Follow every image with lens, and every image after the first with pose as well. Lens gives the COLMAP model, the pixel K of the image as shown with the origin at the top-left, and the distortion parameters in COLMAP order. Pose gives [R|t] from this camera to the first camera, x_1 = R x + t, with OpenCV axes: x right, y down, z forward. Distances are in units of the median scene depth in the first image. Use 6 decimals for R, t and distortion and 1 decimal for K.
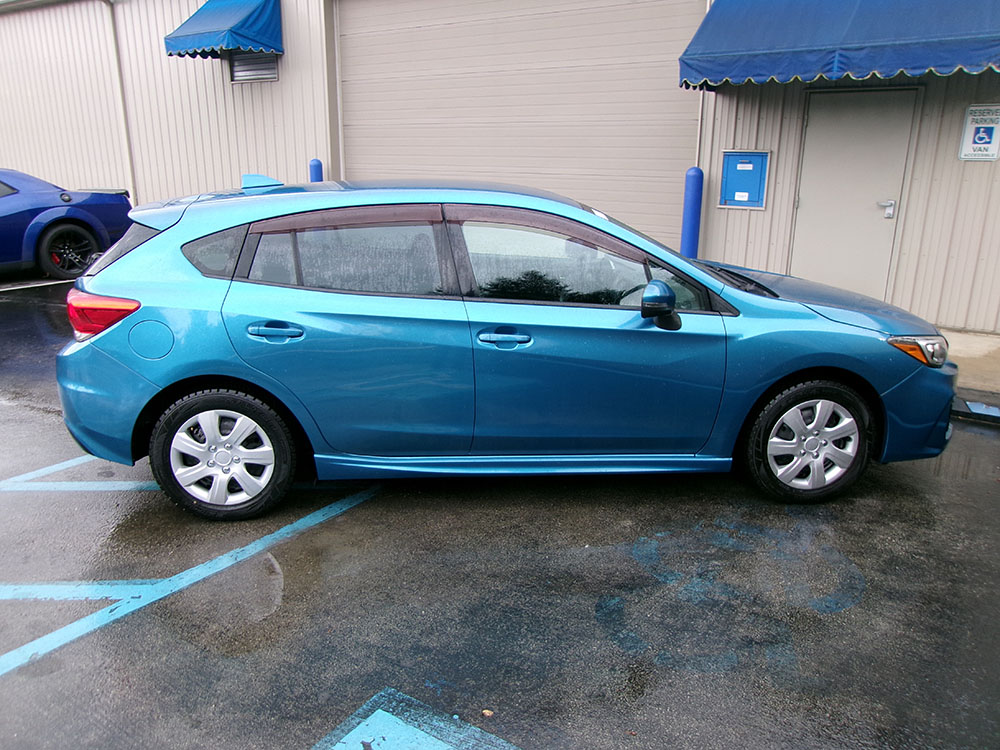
lens RADIAL K [[764.7, 0, 498.1], [0, 764.7, 376.6], [0, 0, 1]] dist [-0.010859, 0.022943]
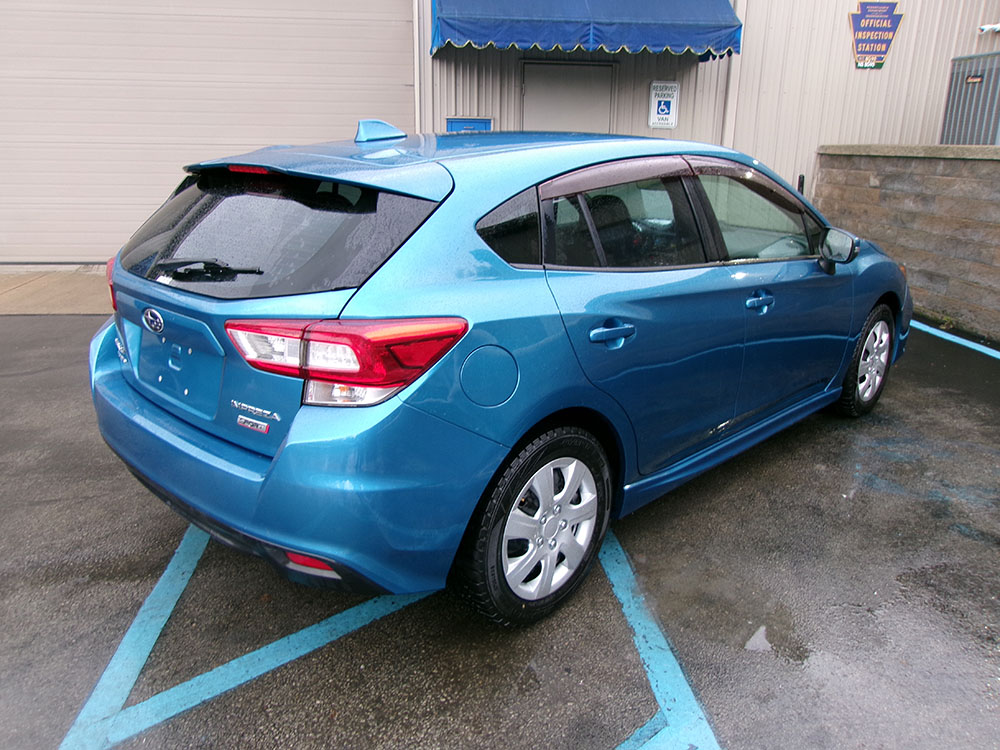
lens RADIAL K [[764.7, 0, 501.7], [0, 764.7, 371.8], [0, 0, 1]] dist [-0.010859, 0.022943]
pose [[0.757110, -0.187061, 0.625933, -0.404302], [0.174970, 0.981187, 0.081592, -0.048470], [-0.629420, 0.047746, 0.775597, 0.245842]]
